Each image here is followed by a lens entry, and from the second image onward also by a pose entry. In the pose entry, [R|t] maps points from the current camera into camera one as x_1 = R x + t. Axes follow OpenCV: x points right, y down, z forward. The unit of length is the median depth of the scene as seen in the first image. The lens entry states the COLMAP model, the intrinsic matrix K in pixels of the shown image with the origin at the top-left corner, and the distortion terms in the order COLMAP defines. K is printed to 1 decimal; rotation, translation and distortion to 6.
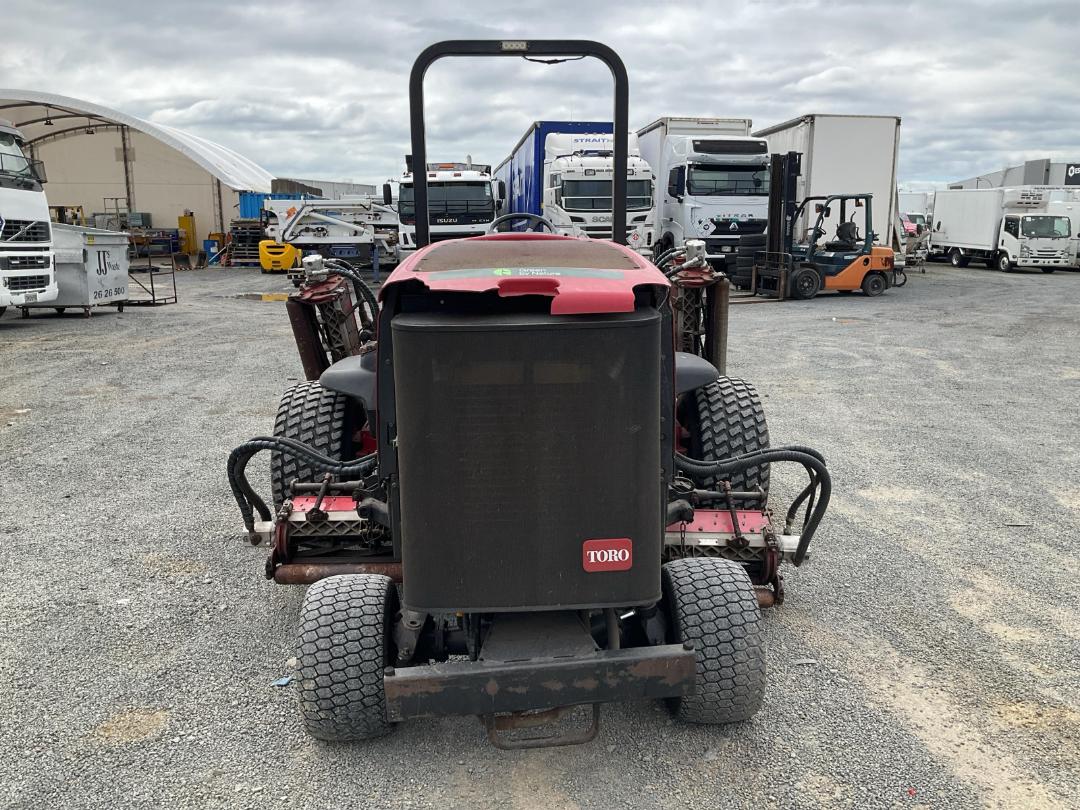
lens RADIAL K [[892.3, 0, 538.9], [0, 892.3, 407.6], [0, 0, 1]] dist [0.070586, -0.135733]
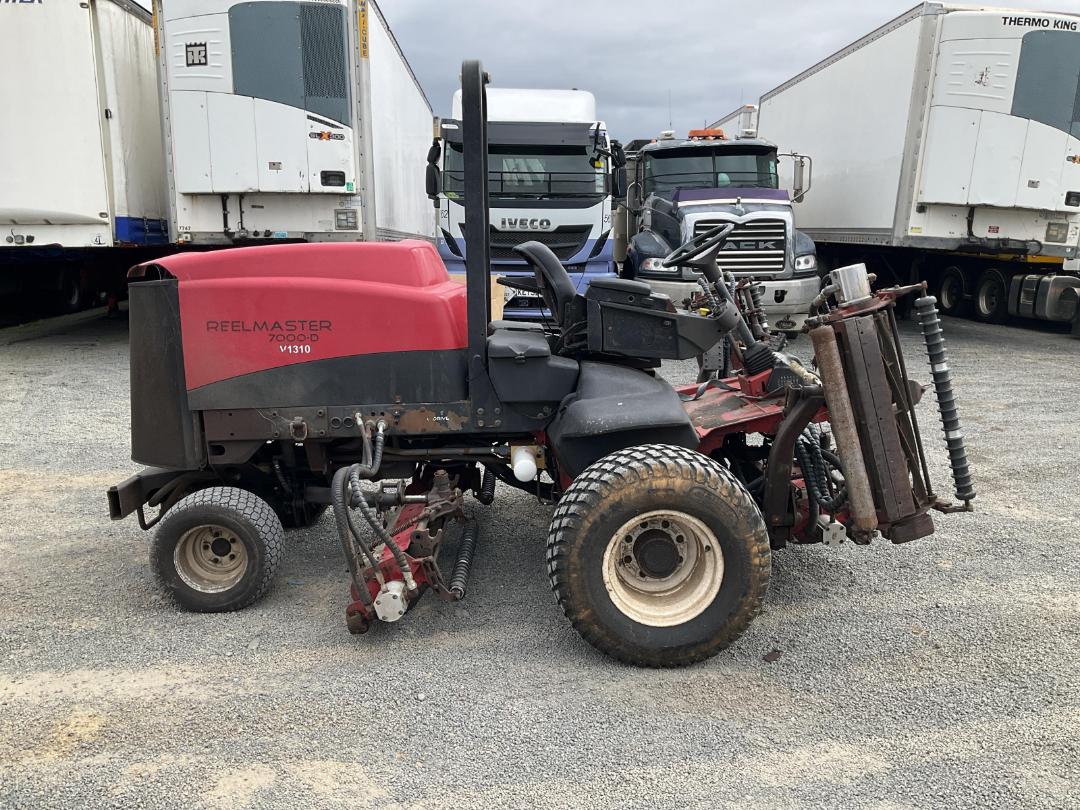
lens RADIAL K [[892.3, 0, 540.2], [0, 892.3, 407.9], [0, 0, 1]] dist [0.070586, -0.135733]
pose [[-0.013190, 0.188816, -0.981924, 0.175611], [-0.213452, 0.958842, 0.187245, -0.034638], [0.976864, 0.212064, 0.027657, 0.171078]]
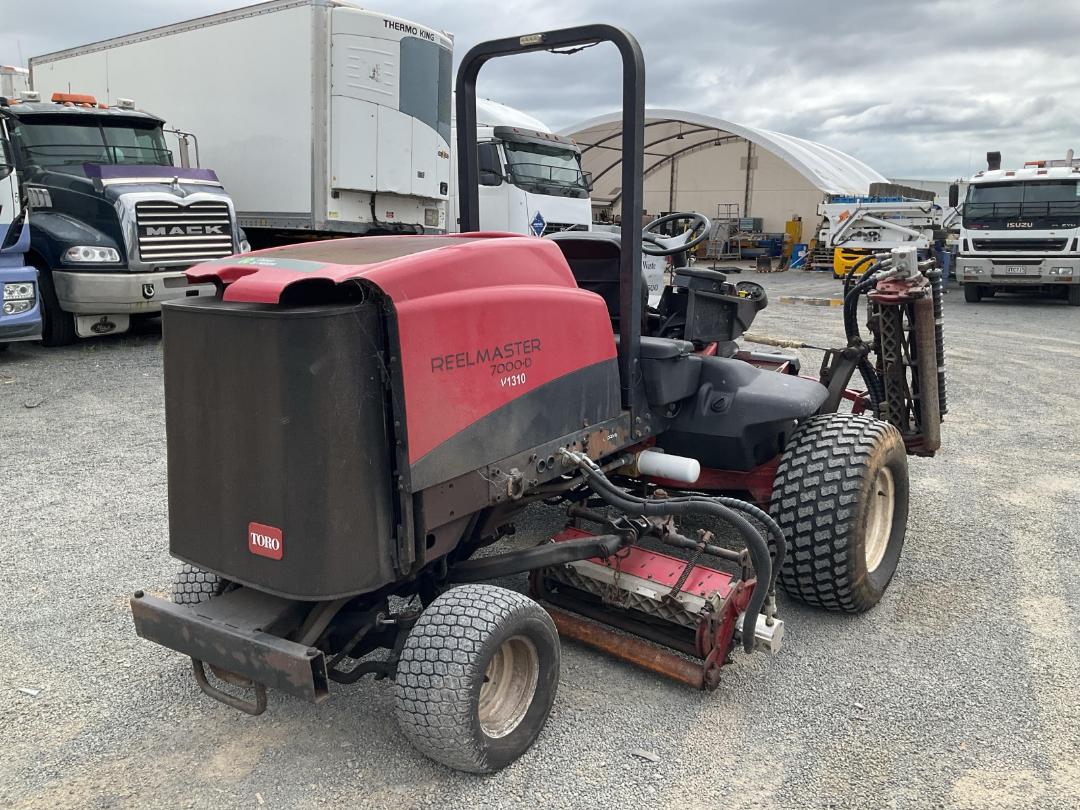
lens RADIAL K [[892.3, 0, 529.6], [0, 892.3, 409.8], [0, 0, 1]] dist [0.070586, -0.135733]
pose [[0.771855, 0.134392, -0.621433, 0.094112], [-0.136300, 0.989657, 0.044733, -0.007186], [0.621017, 0.050174, 0.782190, 0.037909]]
